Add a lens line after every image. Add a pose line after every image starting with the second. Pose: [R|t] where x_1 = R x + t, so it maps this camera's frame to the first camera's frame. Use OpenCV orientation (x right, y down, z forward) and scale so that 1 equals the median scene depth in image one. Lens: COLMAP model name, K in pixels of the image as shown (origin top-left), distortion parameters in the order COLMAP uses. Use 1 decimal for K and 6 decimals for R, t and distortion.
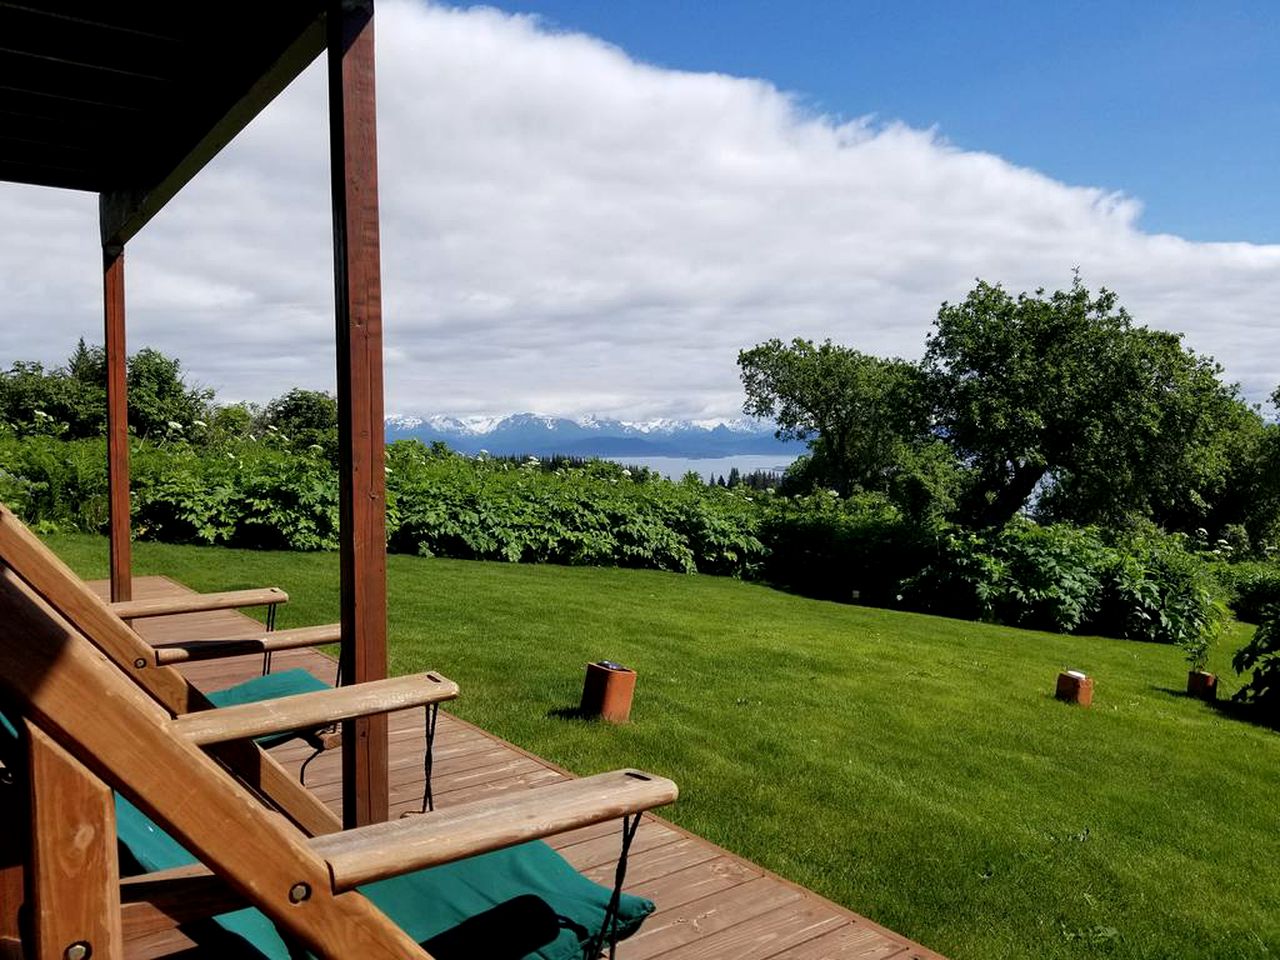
lens RADIAL K [[999.9, 0, 636.7], [0, 999.9, 480.8], [0, 0, 1]] dist [0.049875, -0.039801]
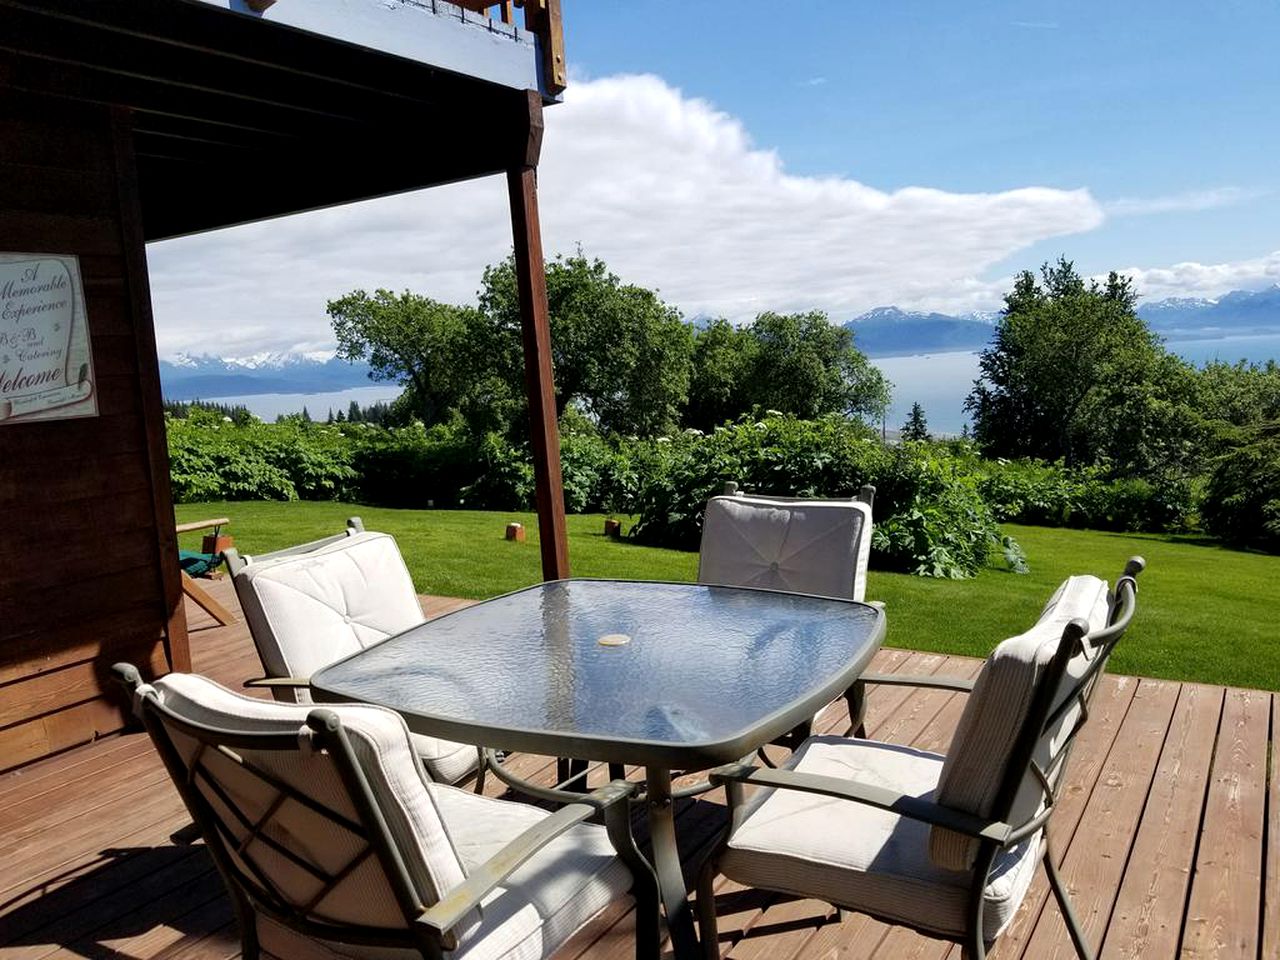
lens RADIAL K [[999.9, 0, 639.9], [0, 999.9, 480.8], [0, 0, 1]] dist [0.049875, -0.039801]
pose [[0.929370, -0.093104, 0.357216, 0.012056], [0.066890, 0.994126, 0.085080, -0.005730], [-0.363039, -0.055177, 0.930139, -0.269618]]
